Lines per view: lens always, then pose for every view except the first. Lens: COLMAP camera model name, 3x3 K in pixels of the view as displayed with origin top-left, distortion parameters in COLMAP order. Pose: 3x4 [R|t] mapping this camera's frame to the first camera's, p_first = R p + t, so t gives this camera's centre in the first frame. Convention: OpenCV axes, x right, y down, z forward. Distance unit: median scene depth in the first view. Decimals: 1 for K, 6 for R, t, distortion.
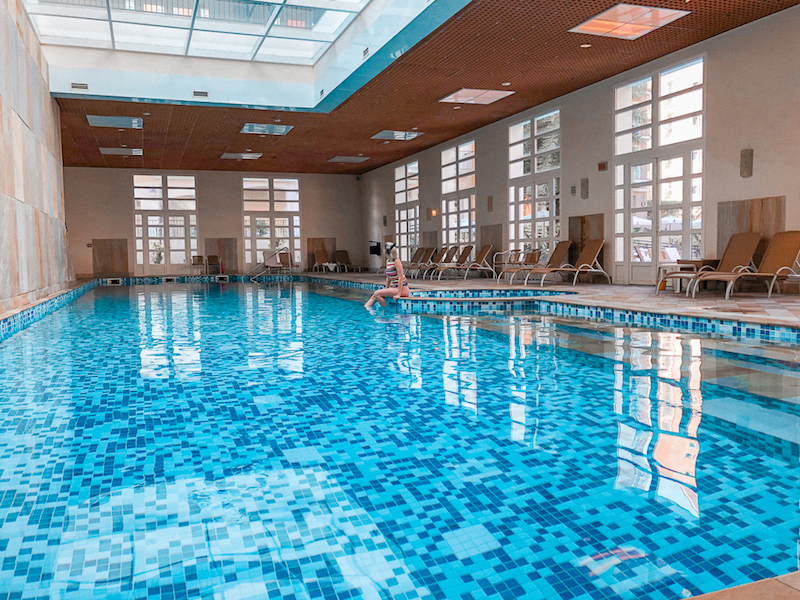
lens RADIAL K [[664.1, 0, 400.0], [0, 664.1, 300.0], [0, 0, 1]] dist [0.077173, -0.000352]
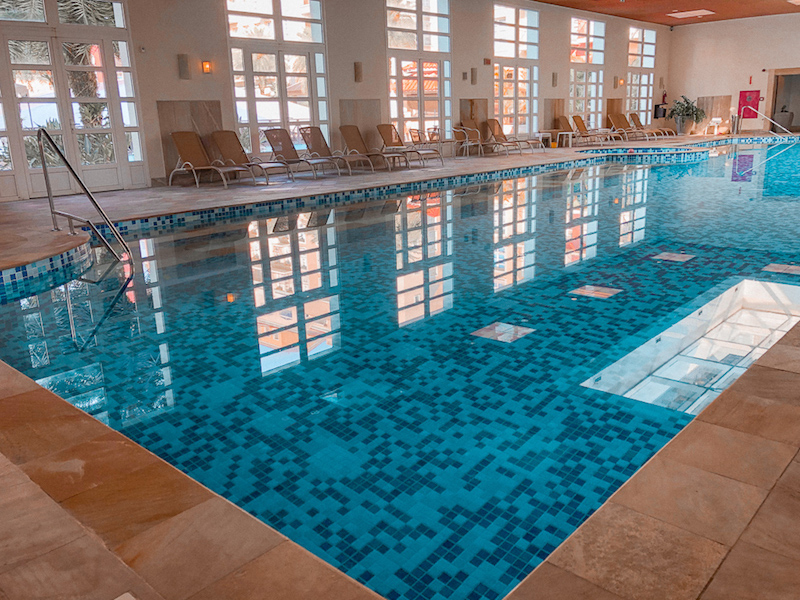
lens RADIAL K [[664.1, 0, 400.0], [0, 664.1, 300.0], [0, 0, 1]] dist [0.077173, -0.000352]
pose [[-0.443973, -0.196098, 0.874319, -0.842946], [0.106616, 0.957266, 0.268841, -0.120217], [-0.889675, 0.212575, -0.404093, 1.735395]]
